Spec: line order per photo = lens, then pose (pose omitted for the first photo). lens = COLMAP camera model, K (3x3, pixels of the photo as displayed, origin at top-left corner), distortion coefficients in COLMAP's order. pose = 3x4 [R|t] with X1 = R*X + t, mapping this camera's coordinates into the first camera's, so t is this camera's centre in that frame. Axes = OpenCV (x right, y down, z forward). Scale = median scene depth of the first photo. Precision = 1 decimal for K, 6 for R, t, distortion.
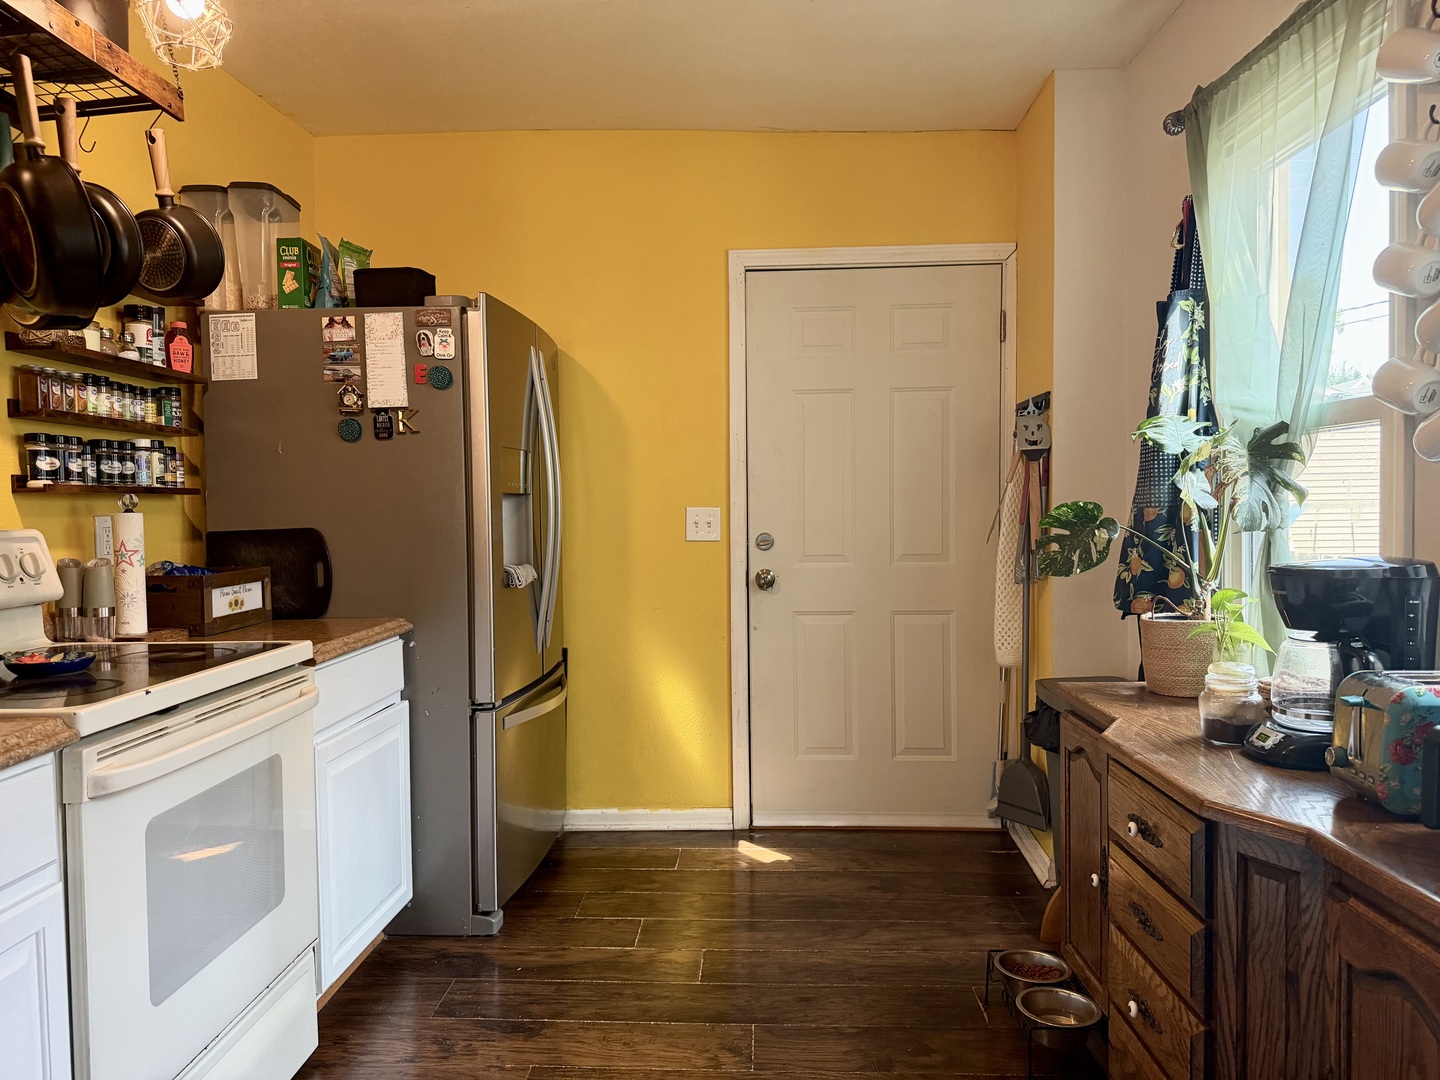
lens RADIAL K [[1020.3, 0, 719.4], [0, 1020.3, 541.8], [0, 0, 1]] dist [0.066146, -0.080634]
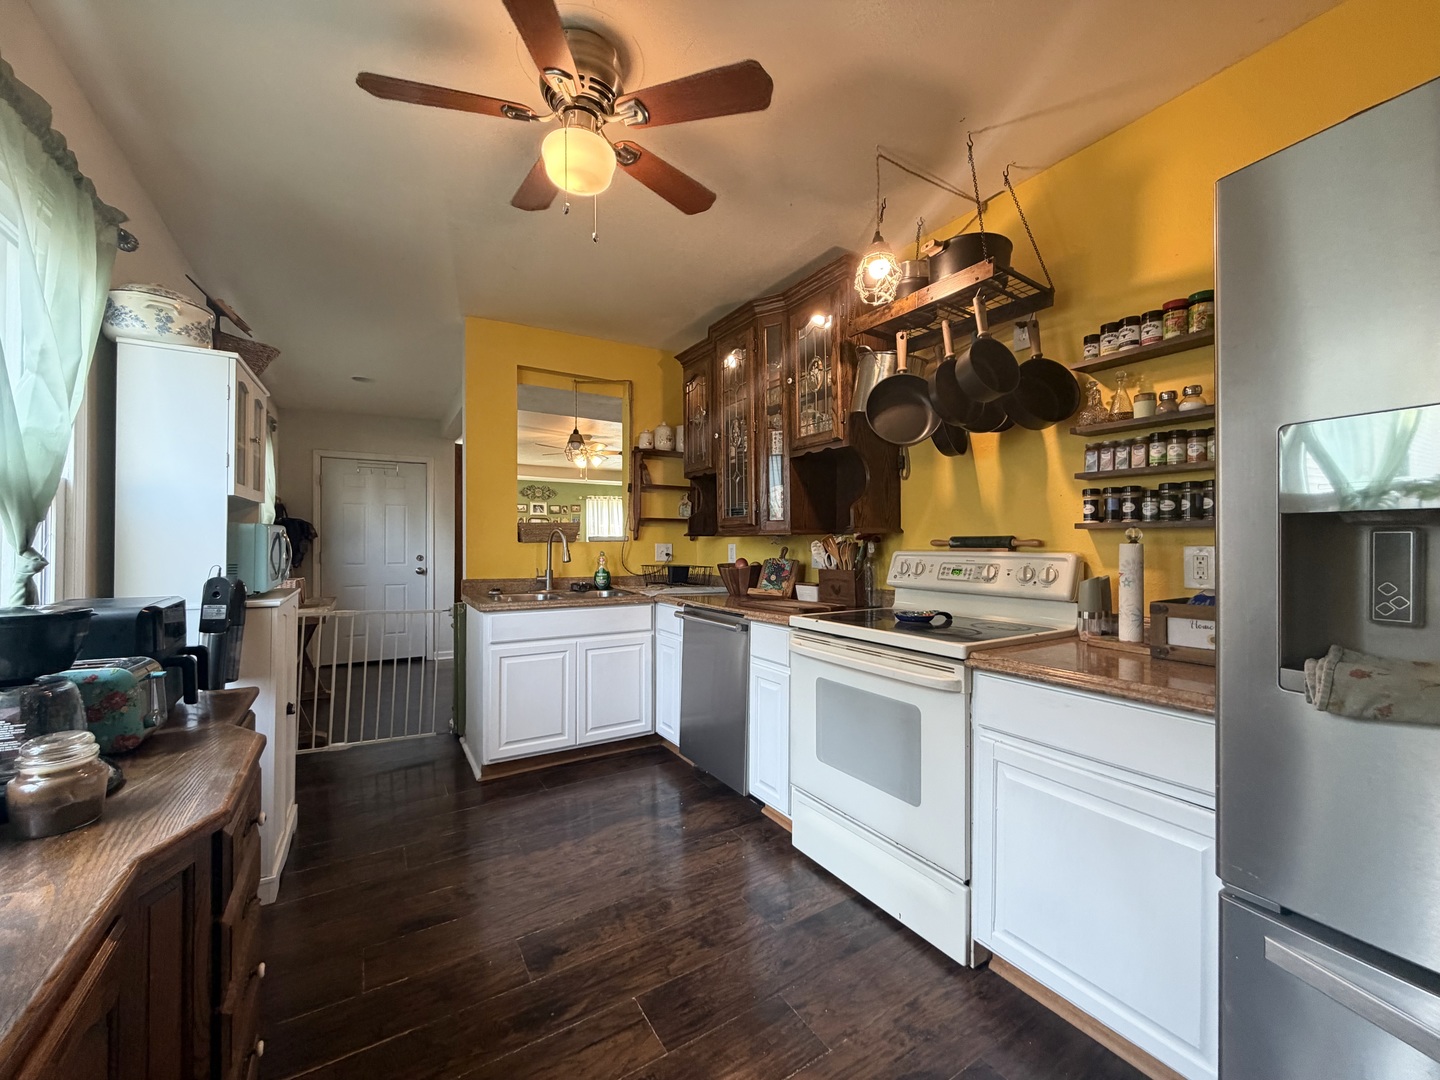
lens RADIAL K [[569.7, 0, 717.0], [0, 569.7, 543.4], [0, 0, 1]] dist [0.000993, -0.000409]
pose [[-0.857576, 0.013664, -0.514176, 0.212959], [-0.001101, 0.999596, 0.028400, -0.048234], [0.514357, 0.024921, -0.857214, 1.366262]]
